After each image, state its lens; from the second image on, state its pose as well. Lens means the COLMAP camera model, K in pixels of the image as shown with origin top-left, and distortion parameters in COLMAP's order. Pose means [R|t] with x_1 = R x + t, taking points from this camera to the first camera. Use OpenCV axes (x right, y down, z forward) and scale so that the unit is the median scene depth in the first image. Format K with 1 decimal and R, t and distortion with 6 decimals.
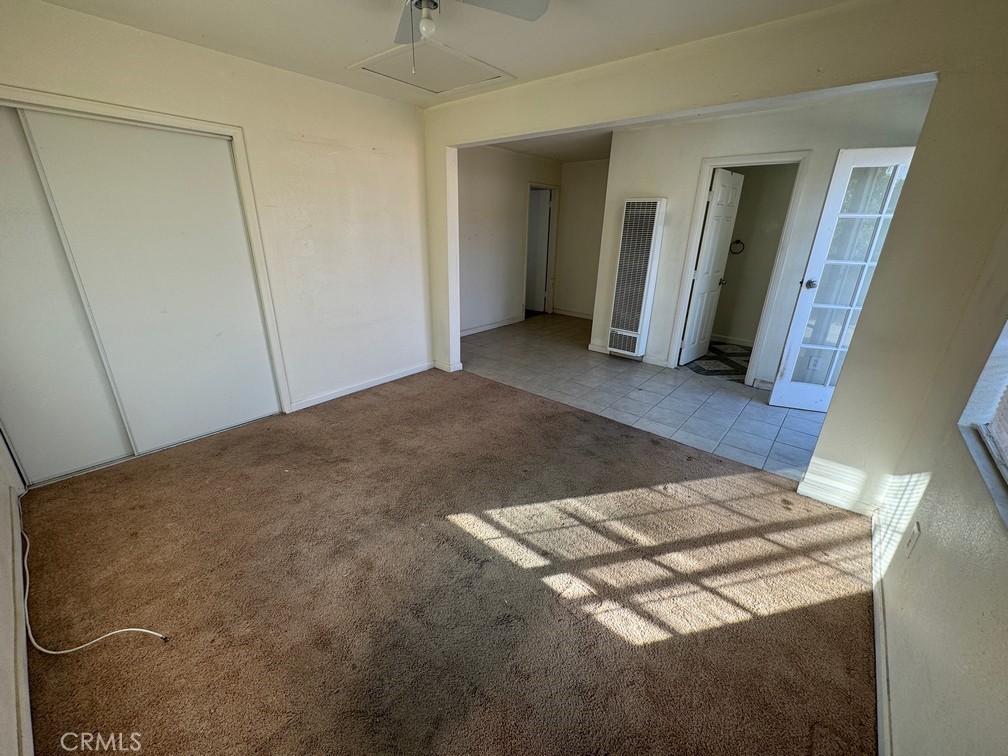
lens RADIAL K [[402.2, 0, 502.9], [0, 402.2, 378.4], [0, 0, 1]] dist [-0.000093, 0.000010]
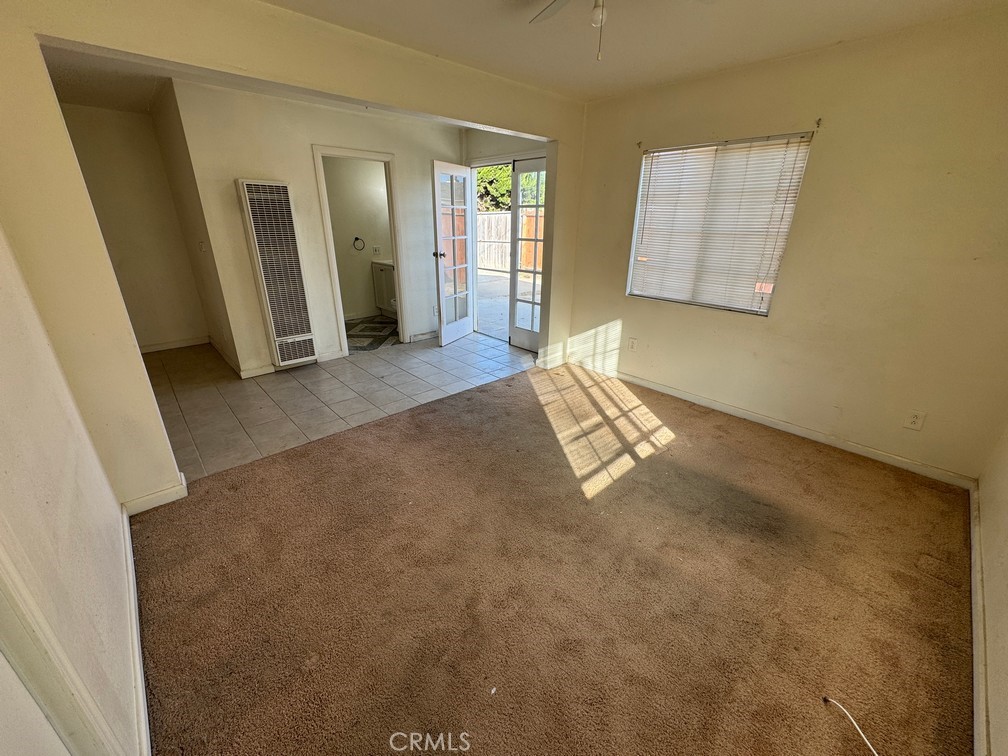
lens RADIAL K [[402.2, 0, 502.9], [0, 402.2, 378.4], [0, 0, 1]] dist [-0.000093, 0.000010]
pose [[0.115555, -0.386229, 0.915136, -0.897774], [0.345665, 0.879359, 0.327482, -0.319154], [-0.931216, 0.278488, 0.235120, 0.773351]]
